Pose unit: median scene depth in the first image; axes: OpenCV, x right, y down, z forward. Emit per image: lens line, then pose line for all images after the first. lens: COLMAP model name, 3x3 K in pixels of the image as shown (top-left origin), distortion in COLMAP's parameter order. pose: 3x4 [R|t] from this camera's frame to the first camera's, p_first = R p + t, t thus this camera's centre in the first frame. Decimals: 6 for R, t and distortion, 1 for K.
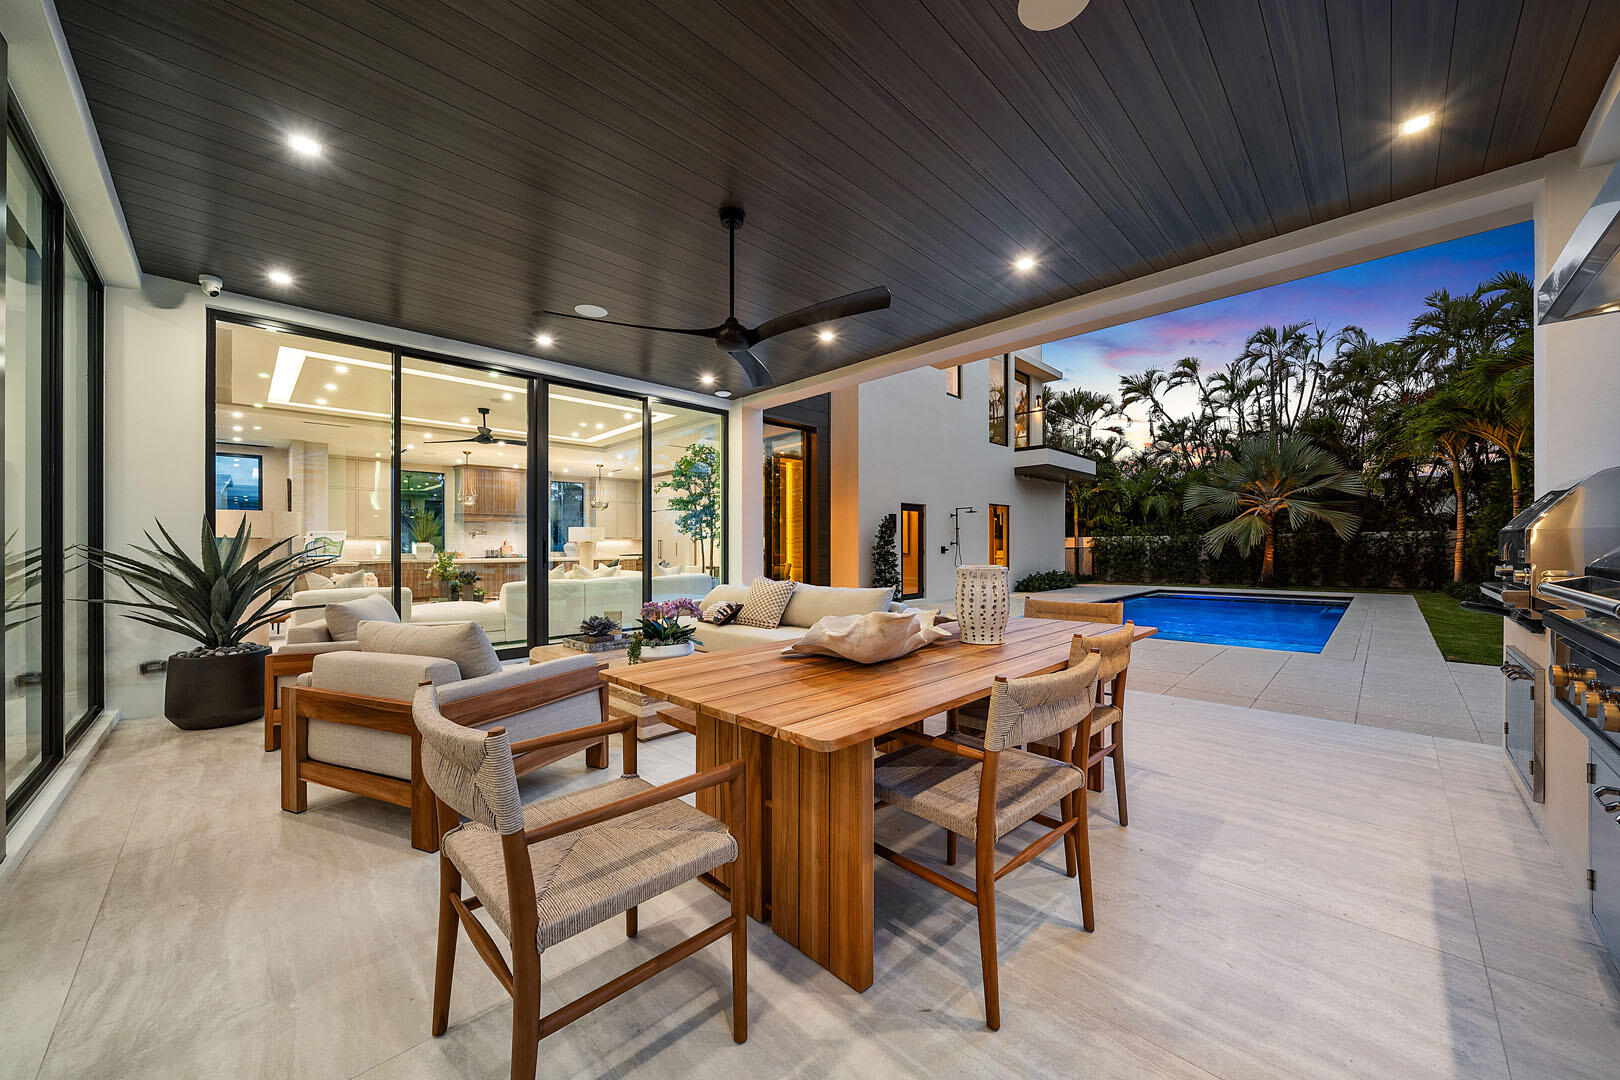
lens RADIAL K [[574.9, 0, 805.1], [0, 574.9, 587.6], [0, 0, 1]] dist [0.000196, 0.000031]
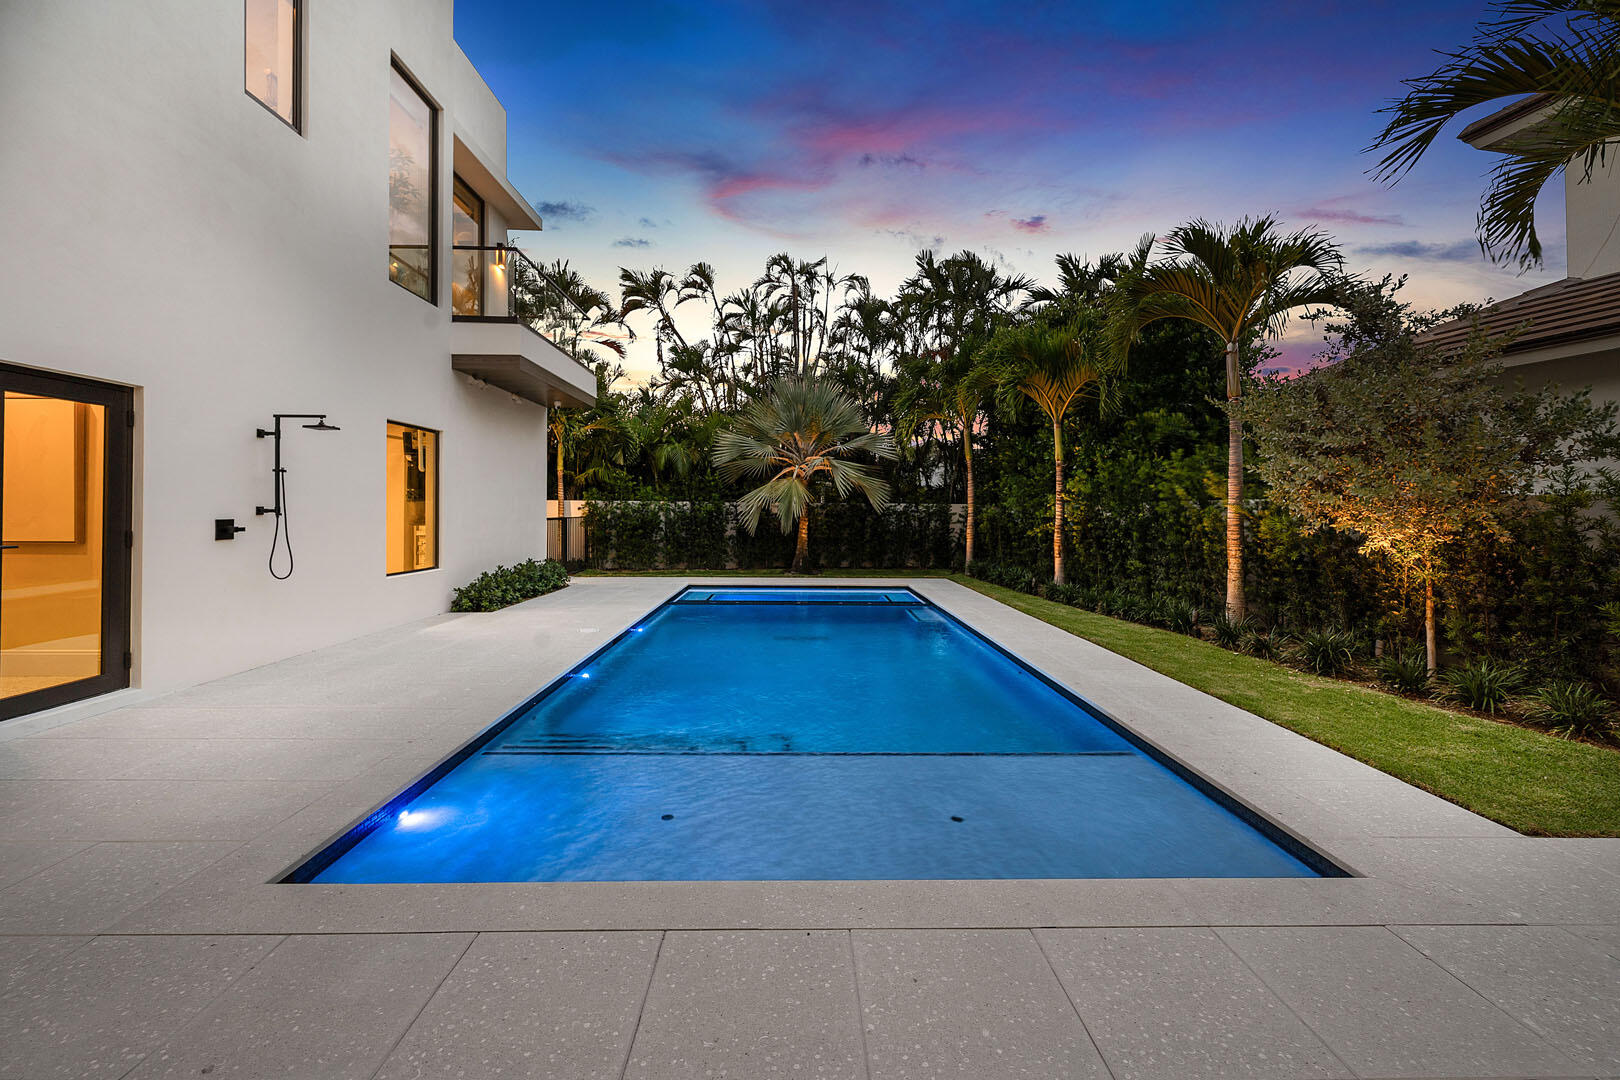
lens RADIAL K [[674.6, 0, 809.1], [0, 674.6, 498.4], [0, 0, 1]] dist [-0.028275, 0.000005]
pose [[0.682445, 0.027491, 0.730419, 0.135920], [0.036000, 0.996816, -0.071153, -0.031151], [-0.730049, 0.074853, 0.679283, 0.341164]]
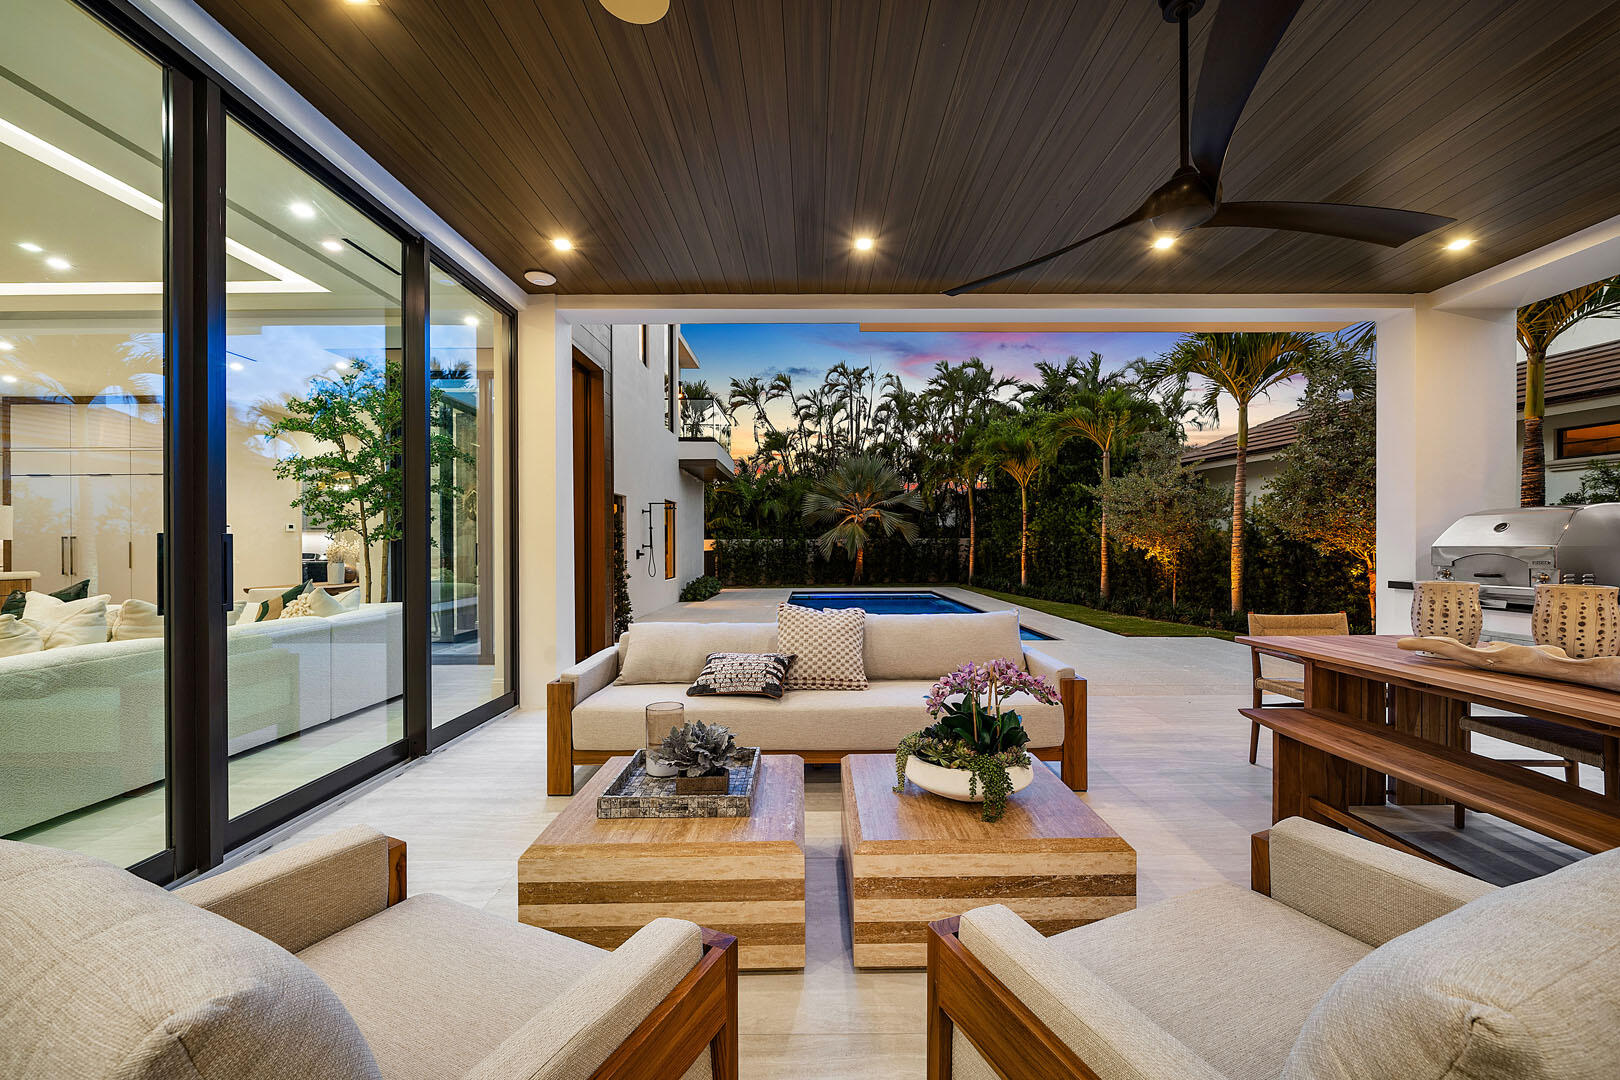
lens RADIAL K [[638.5, 0, 808.4], [0, 638.5, 573.5], [0, 0, 1]] dist [-0.000061, 0.000006]
pose [[0.708232, -0.024779, 0.705545, -0.154533], [0.047129, 0.998814, -0.012230, -0.012106], [-0.704405, 0.041913, 0.708559, 0.151045]]
